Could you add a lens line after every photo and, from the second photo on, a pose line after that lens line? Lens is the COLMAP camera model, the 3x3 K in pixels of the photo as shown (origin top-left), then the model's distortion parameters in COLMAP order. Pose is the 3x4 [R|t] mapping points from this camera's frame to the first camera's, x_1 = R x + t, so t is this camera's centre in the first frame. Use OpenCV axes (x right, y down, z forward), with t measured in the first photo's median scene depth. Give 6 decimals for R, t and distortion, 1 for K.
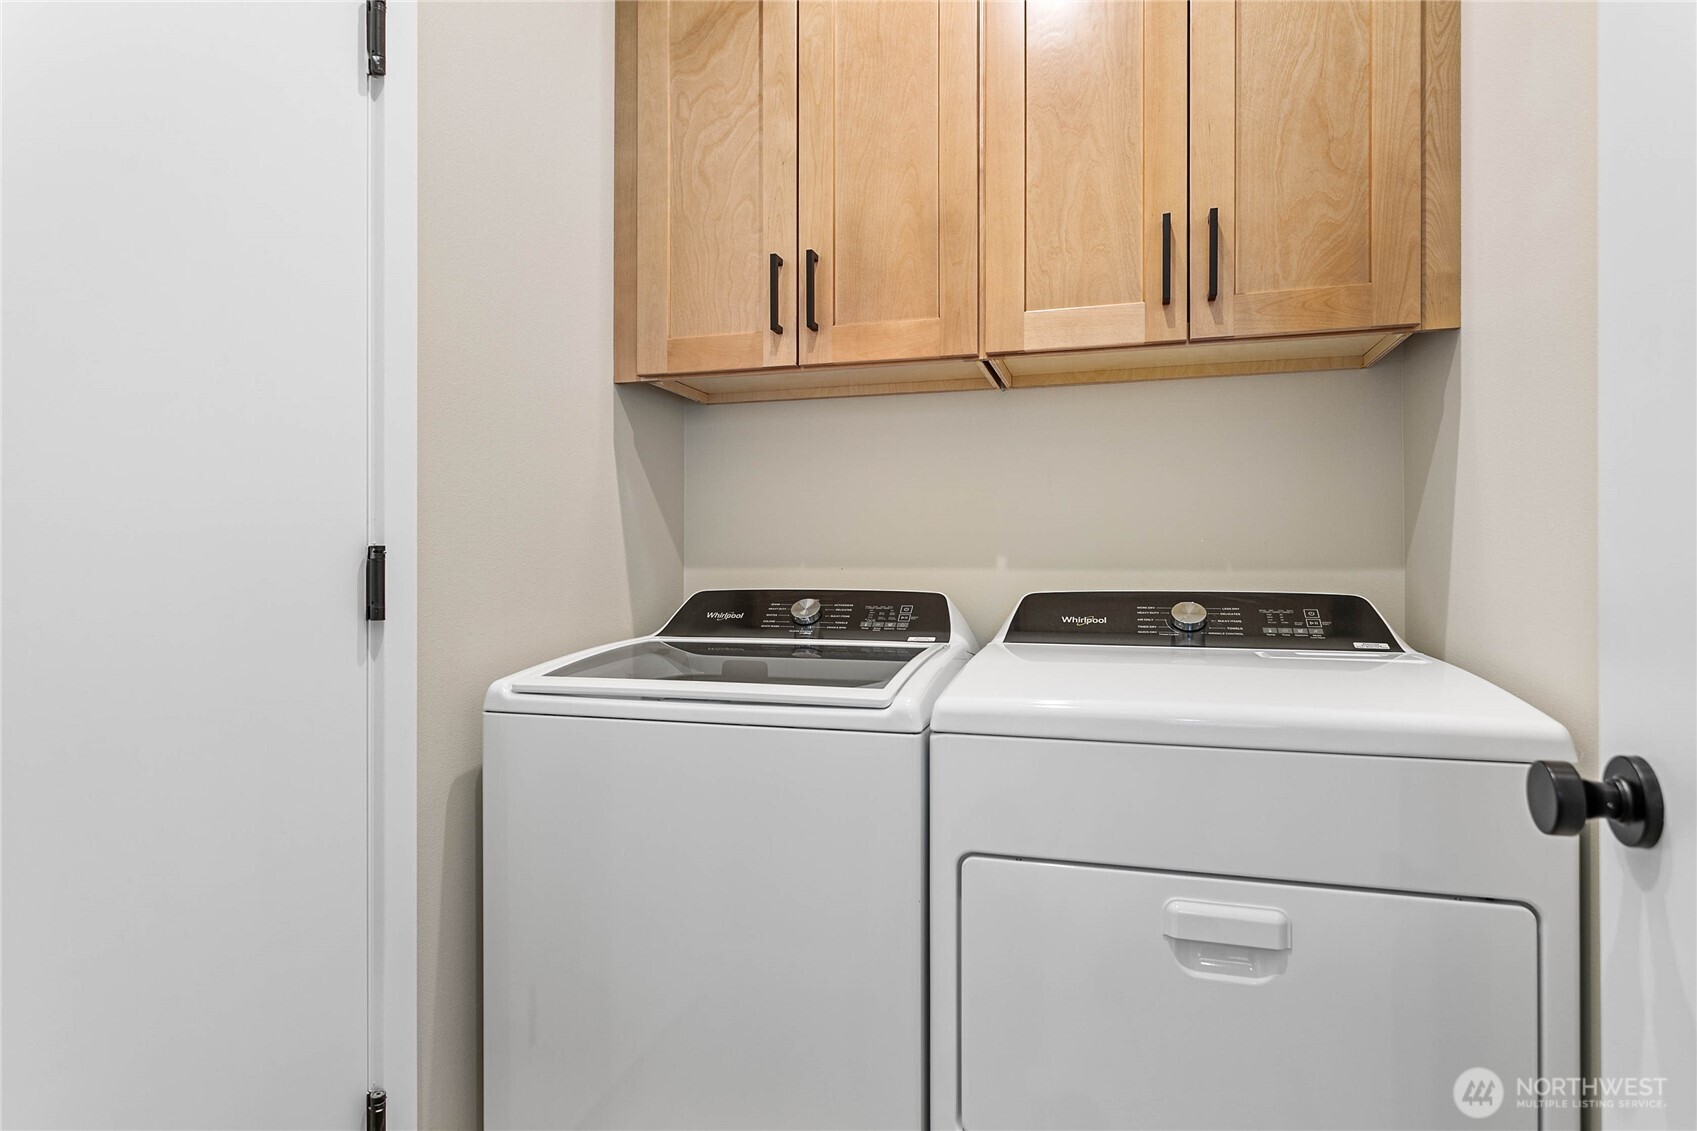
lens RADIAL K [[914.0, 0, 849.7], [0, 914.0, 557.9], [0, 0, 1]] dist [0.009722, -0.007552]
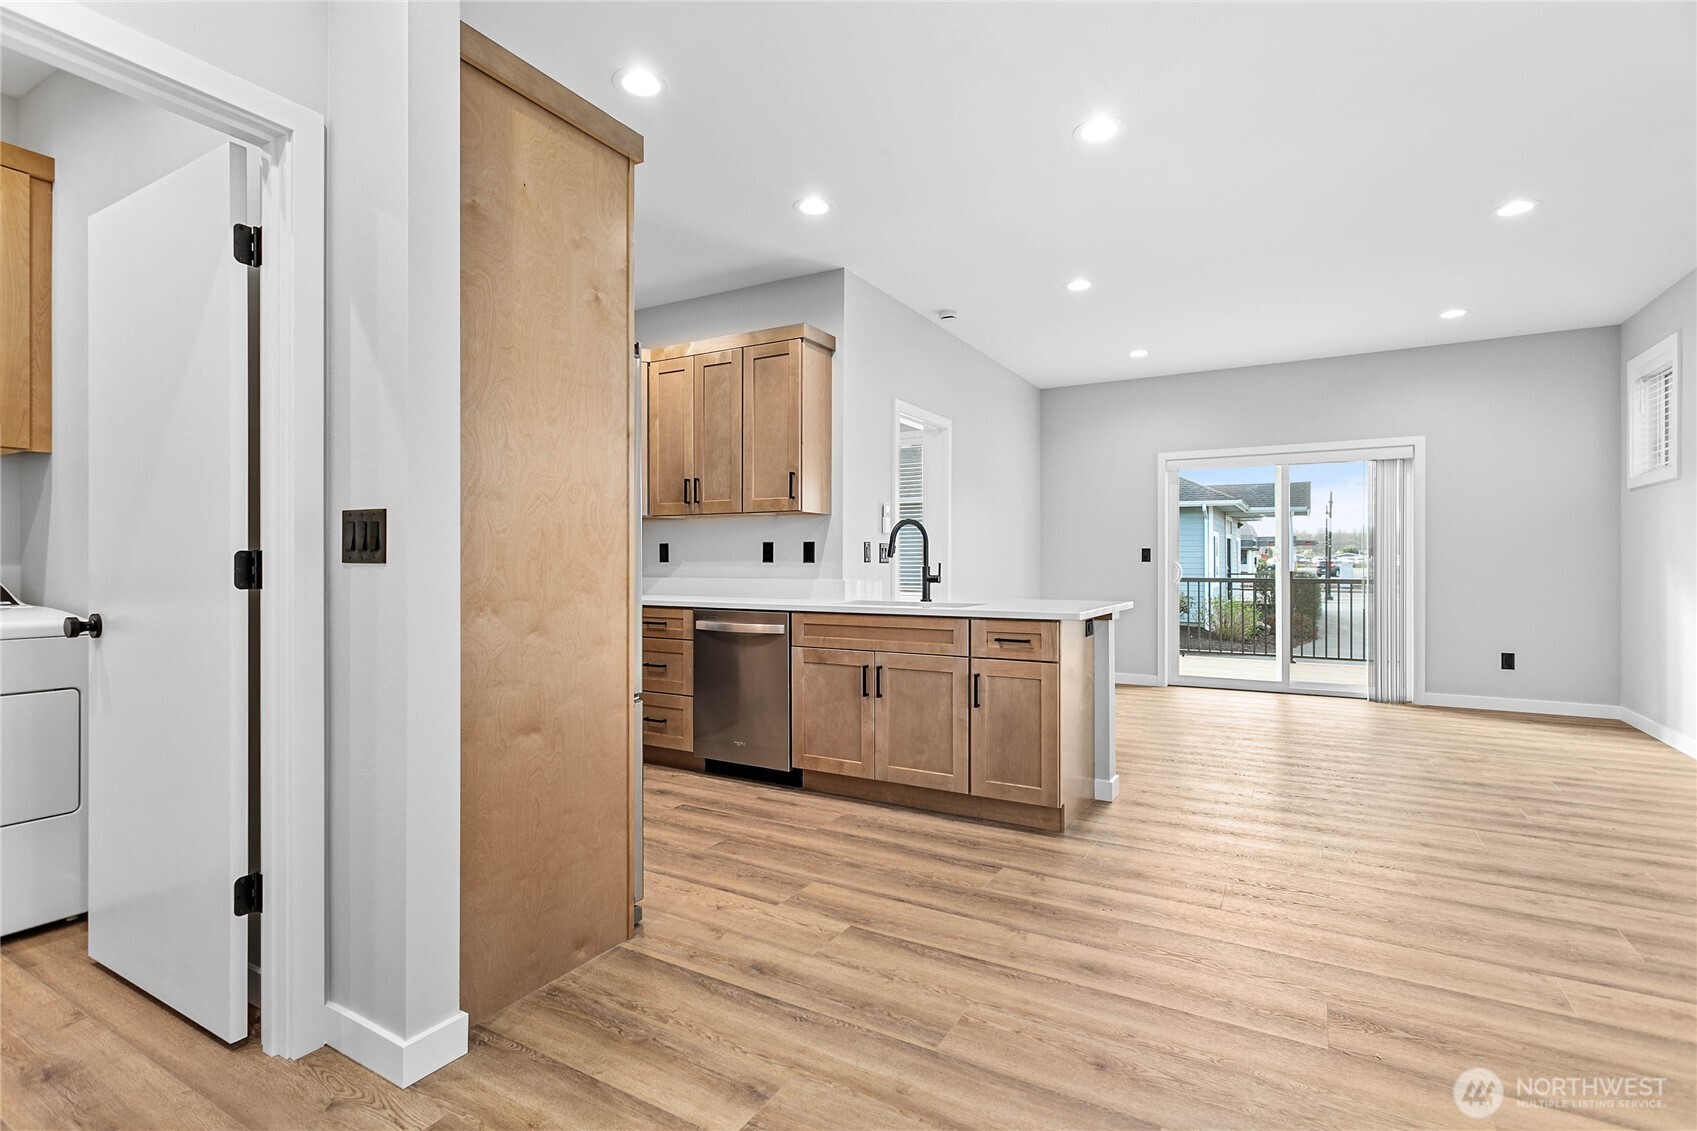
lens RADIAL K [[806.1, 0, 842.3], [0, 806.1, 565.2], [0, 0, 1]] dist [0.000461, 0.002710]
pose [[0.229981, -0.001590, 0.973194, -0.685394], [-0.007130, 0.999969, 0.003319, -0.006285], [-0.973169, -0.007702, 0.229962, -1.129836]]
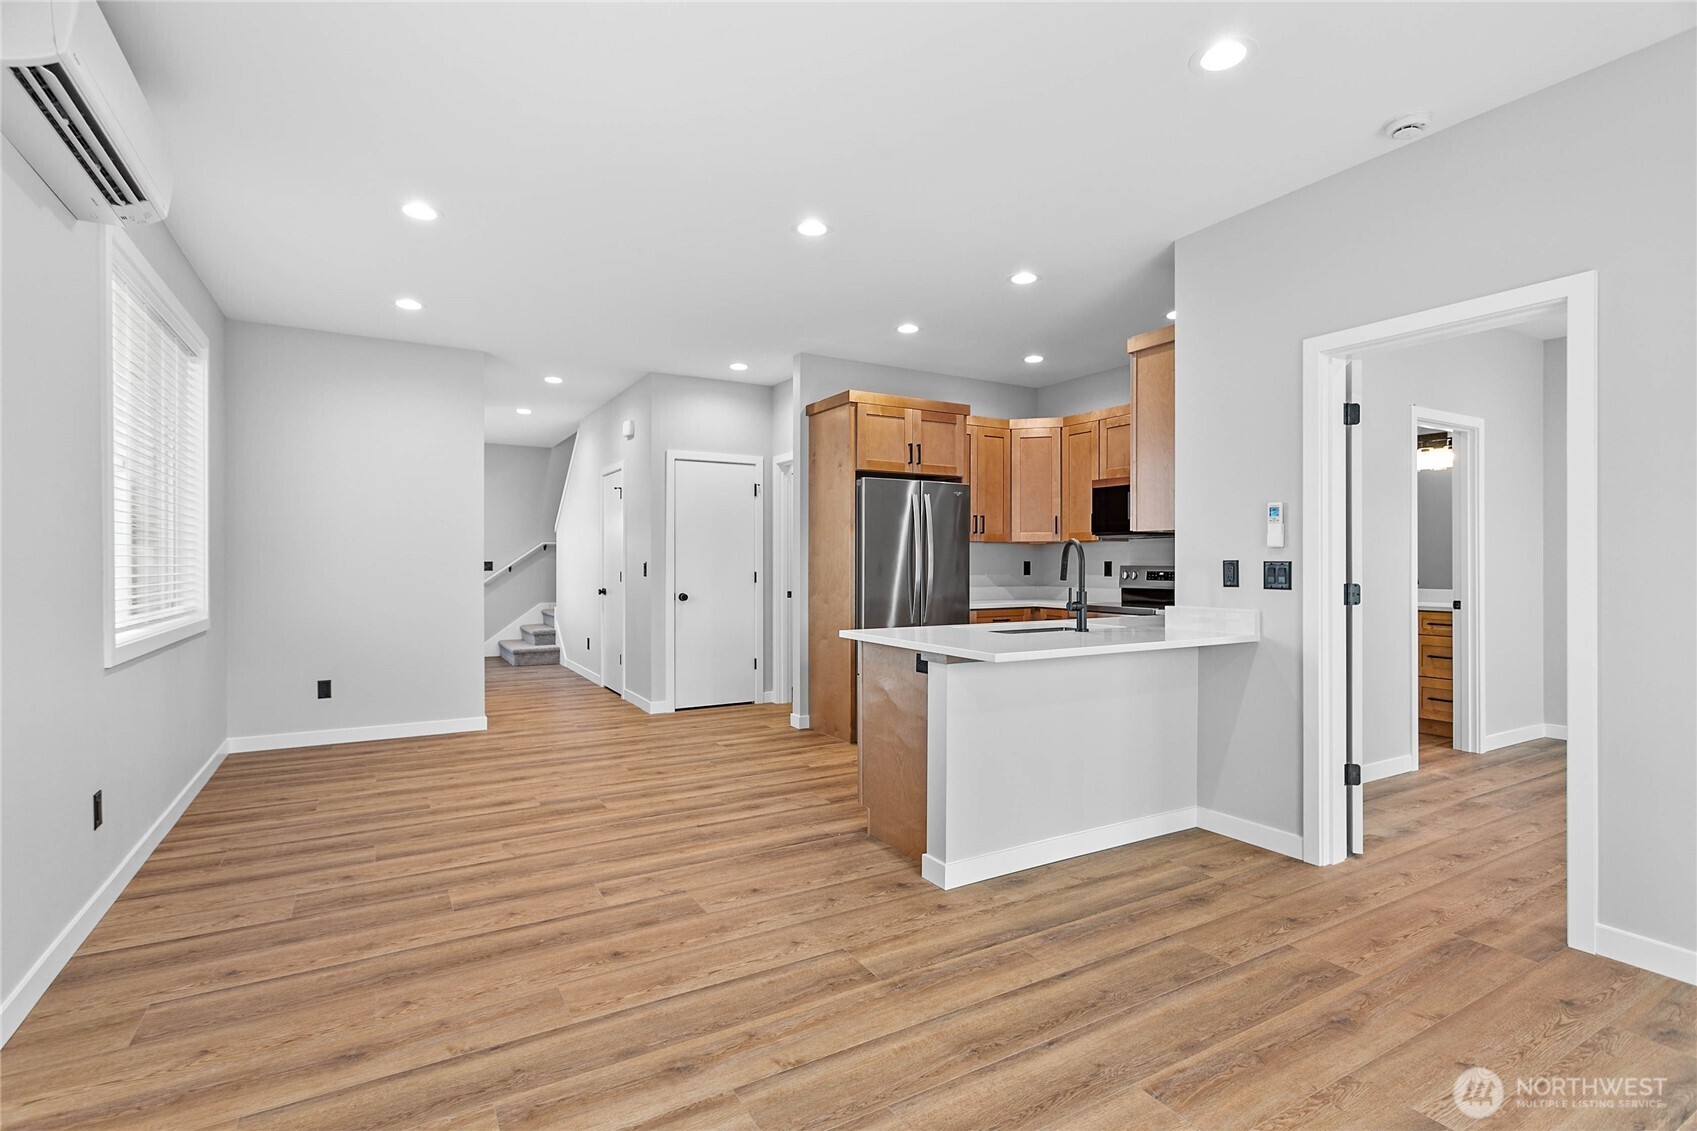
lens RADIAL K [[806.1, 0, 841.9], [0, 806.1, 560.8], [0, 0, 1]] dist [0.000461, 0.002710]
pose [[0.731629, 0.000521, -0.681703, 2.925089], [0.003519, 0.999983, 0.004541, -0.092979], [0.681694, -0.005721, 0.731615, -2.898615]]
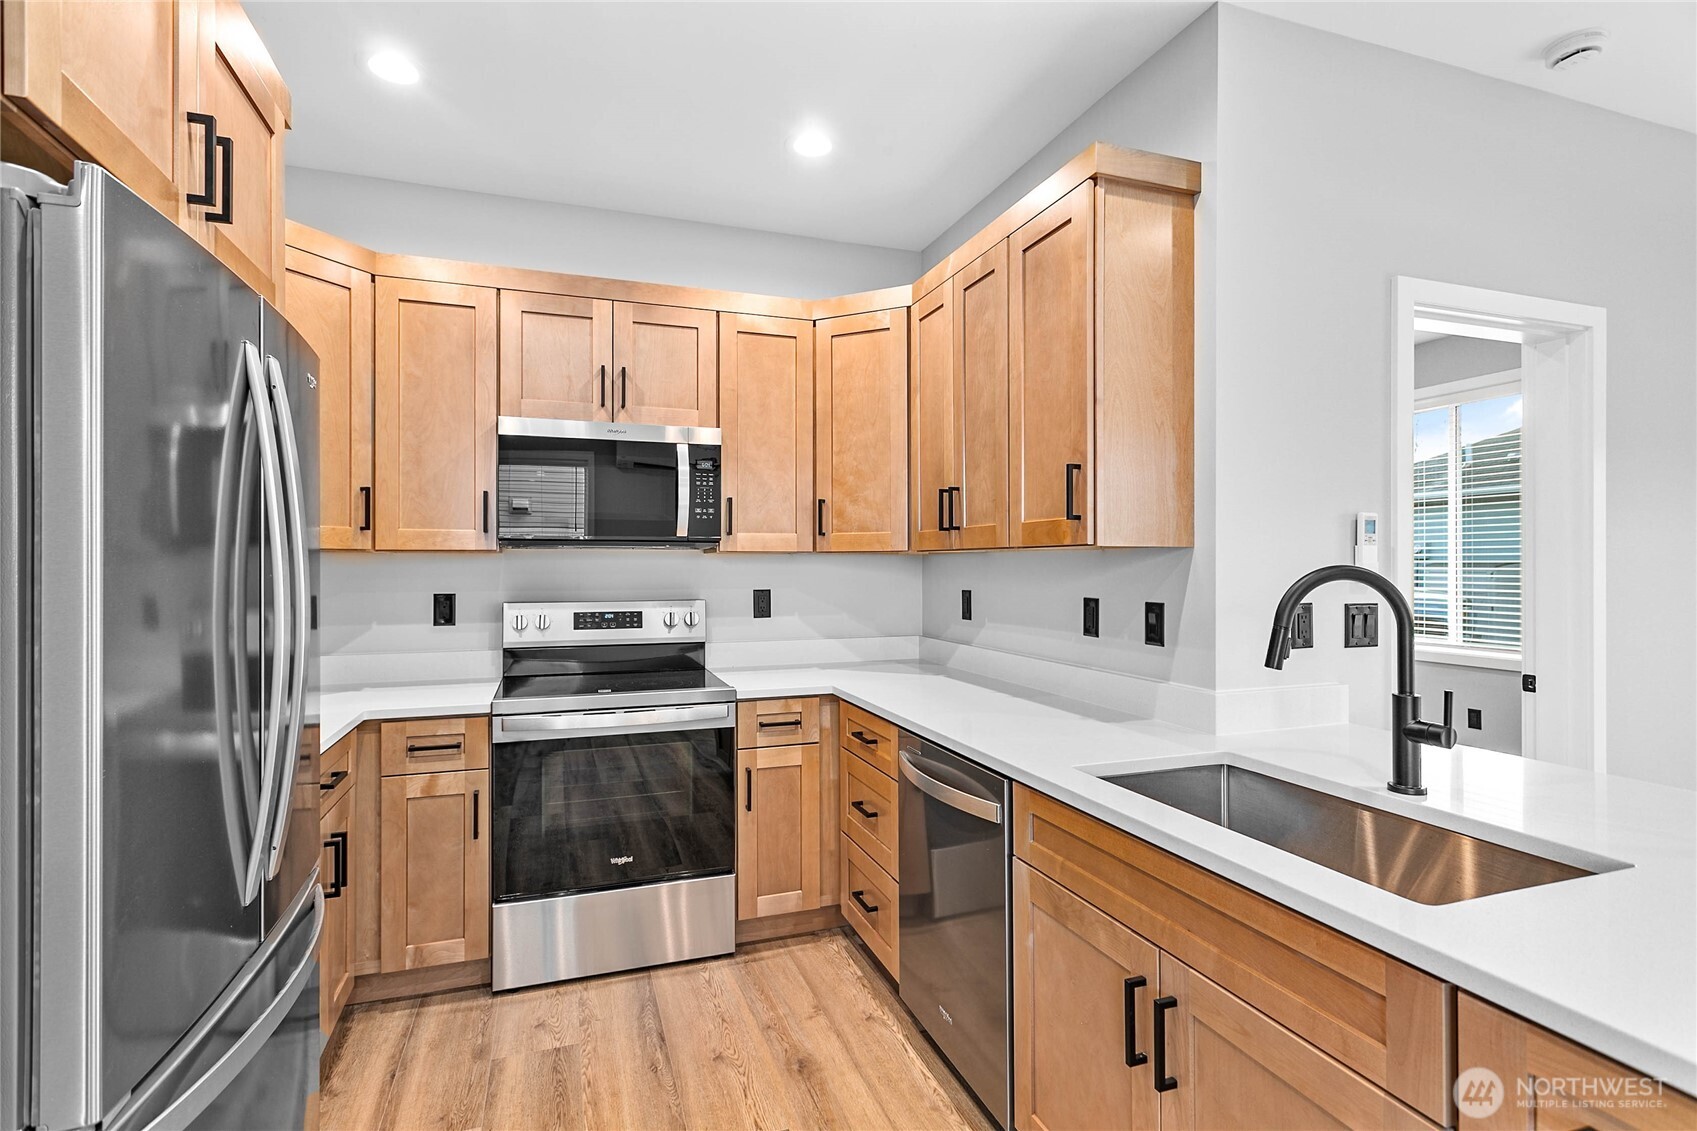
lens RADIAL K [[806.1, 0, 846.9], [0, 806.1, 564.7], [0, 0, 1]] dist [0.000461, 0.002710]
pose [[0.802596, 0.000315, 0.596523, 0.810224], [-0.003456, 0.999986, 0.004122, -0.146436], [-0.596513, -0.005370, 0.802585, -1.157975]]
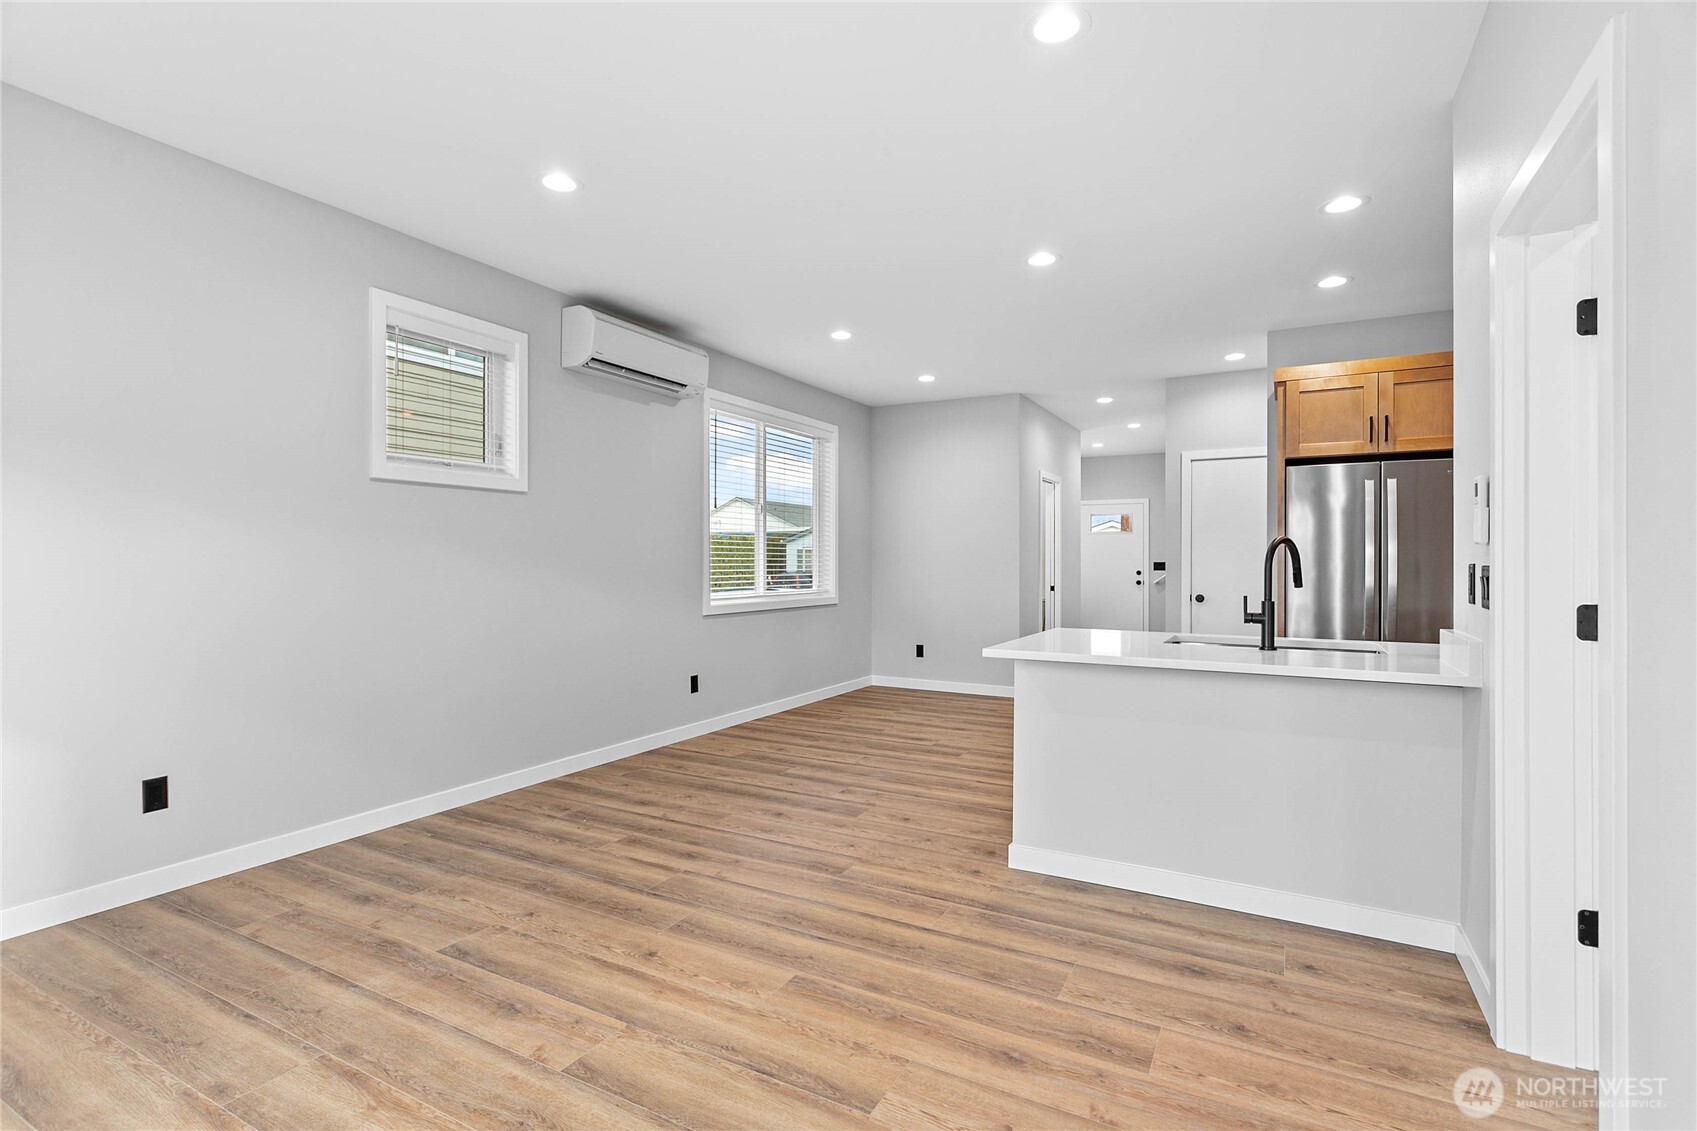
lens RADIAL K [[806.1, 0, 839.6], [0, 806.1, 556.6], [0, 0, 1]] dist [0.000461, 0.002710]
pose [[-0.210682, -0.003825, -0.977547, 3.894054], [0.005613, 0.999971, -0.005123, -0.093889], [0.977539, -0.006566, -0.210655, -1.366676]]
